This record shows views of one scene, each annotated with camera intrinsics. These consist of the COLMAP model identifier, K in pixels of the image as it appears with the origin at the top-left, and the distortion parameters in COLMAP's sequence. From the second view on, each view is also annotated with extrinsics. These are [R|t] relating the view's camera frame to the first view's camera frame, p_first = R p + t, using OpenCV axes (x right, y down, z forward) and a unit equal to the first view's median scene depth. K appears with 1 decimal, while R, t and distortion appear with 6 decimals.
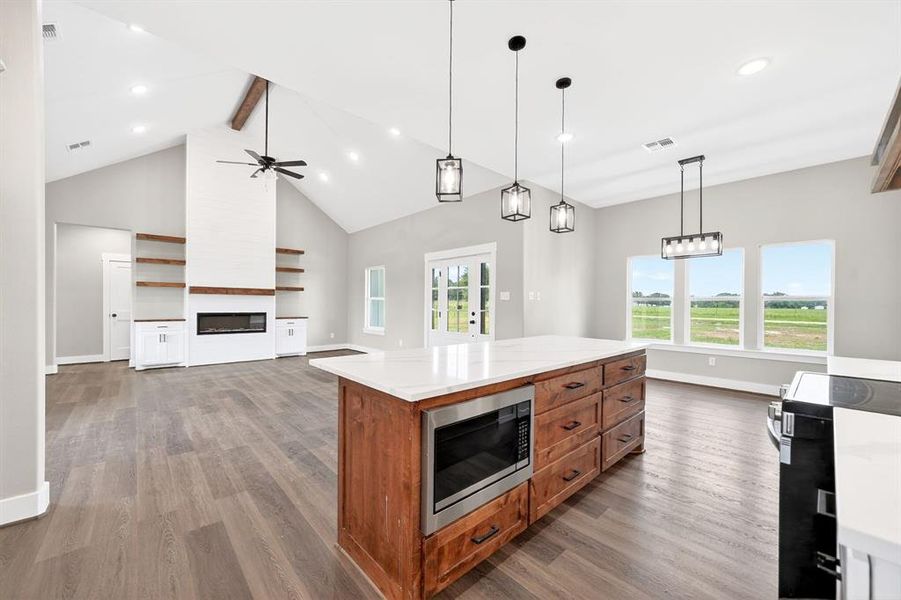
lens RADIAL K [[345.5, 0, 443.7], [0, 345.5, 307.0], [0, 0, 1]] dist [-0.014071, 0.003351]
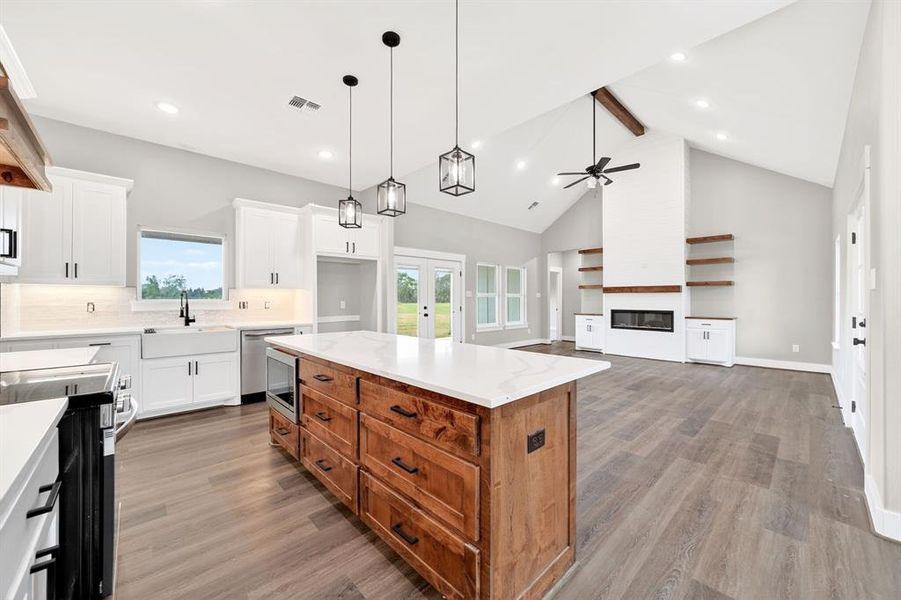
lens RADIAL K [[345.5, 0, 452.1], [0, 345.5, 299.4], [0, 0, 1]] dist [-0.014071, 0.003351]
pose [[0.030215, -0.010218, -0.999491, 0.621323], [-0.008465, 0.999909, -0.010479, -0.000145], [0.999508, 0.008778, 0.030126, 0.589440]]
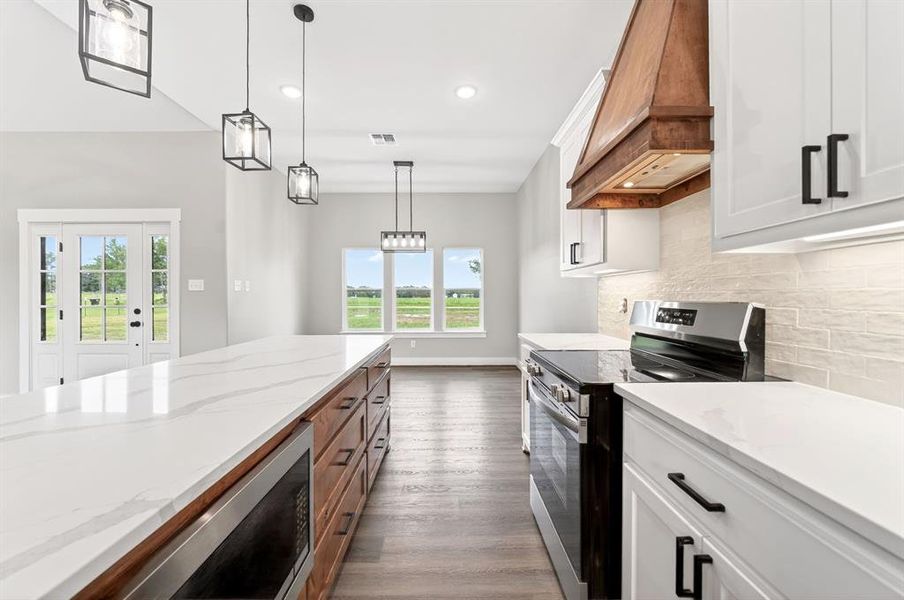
lens RADIAL K [[346.6, 0, 450.1], [0, 346.6, 296.6], [0, 0, 1]] dist [-0.014071, 0.003351]
pose [[0.659391, -0.011470, 0.751712, -0.016596], [0.015477, 0.999879, 0.001681, -0.001039], [-0.751641, 0.010525, 0.659489, 0.143692]]
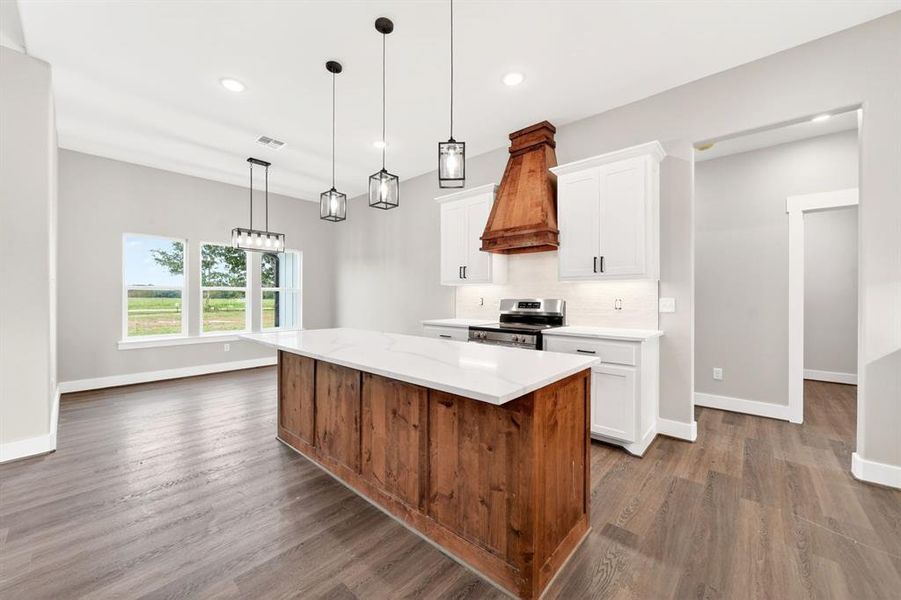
lens RADIAL K [[345.5, 0, 448.0], [0, 345.5, 297.0], [0, 0, 1]] dist [-0.014071, 0.003351]
pose [[-0.109115, -0.010604, 0.993973, -0.391749], [0.006583, 0.999913, 0.011390, -0.007530], [-0.994007, 0.007786, -0.109036, 0.474304]]
